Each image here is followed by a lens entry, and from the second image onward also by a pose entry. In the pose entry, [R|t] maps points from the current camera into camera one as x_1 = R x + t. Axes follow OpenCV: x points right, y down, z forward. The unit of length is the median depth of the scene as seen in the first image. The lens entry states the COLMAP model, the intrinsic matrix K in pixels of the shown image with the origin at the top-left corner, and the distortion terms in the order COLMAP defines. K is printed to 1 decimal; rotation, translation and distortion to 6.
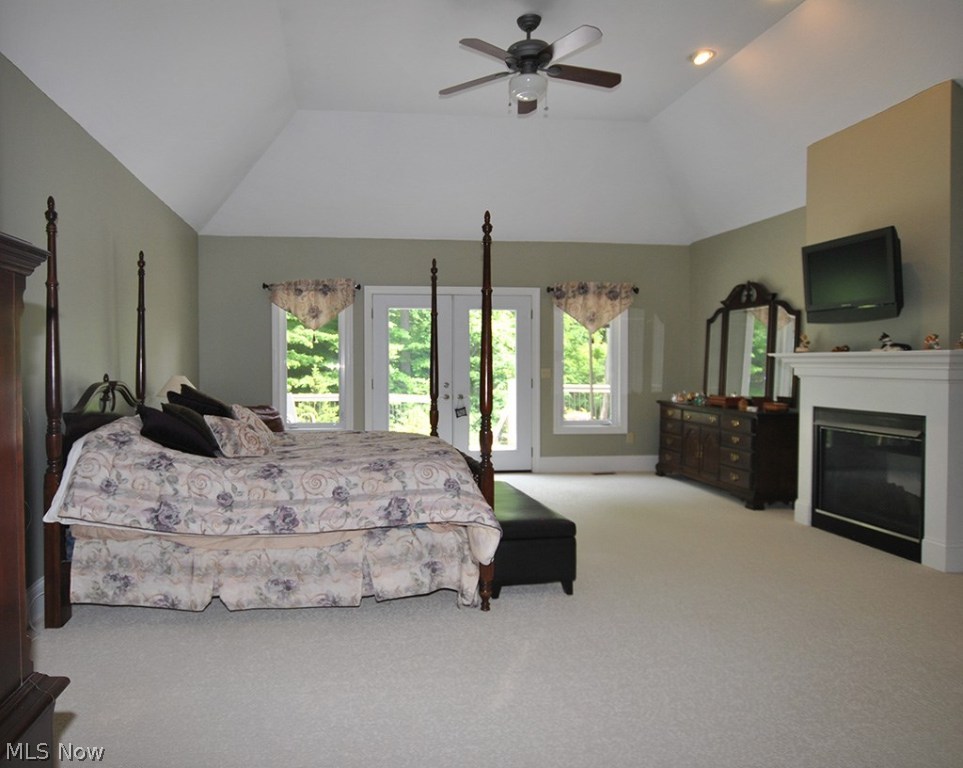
lens RADIAL K [[634.3, 0, 480.9], [0, 634.3, 382.7], [0, 0, 1]] dist [0.001566, 0.000406]
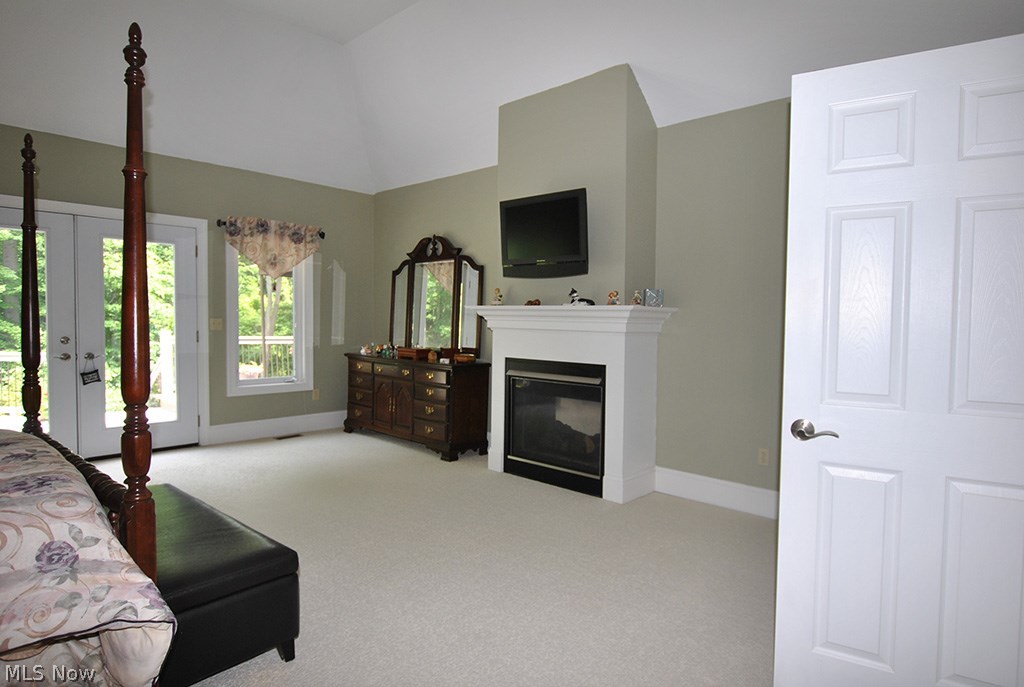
lens RADIAL K [[574.2, 0, 508.6], [0, 574.2, 340.4], [0, 0, 1]] dist [-0.016982, 0.006314]
pose [[0.827802, -0.010977, 0.560913, -0.000667], [0.002847, 0.999878, 0.015366, -0.004633], [-0.561013, -0.011123, 0.827732, 0.189912]]
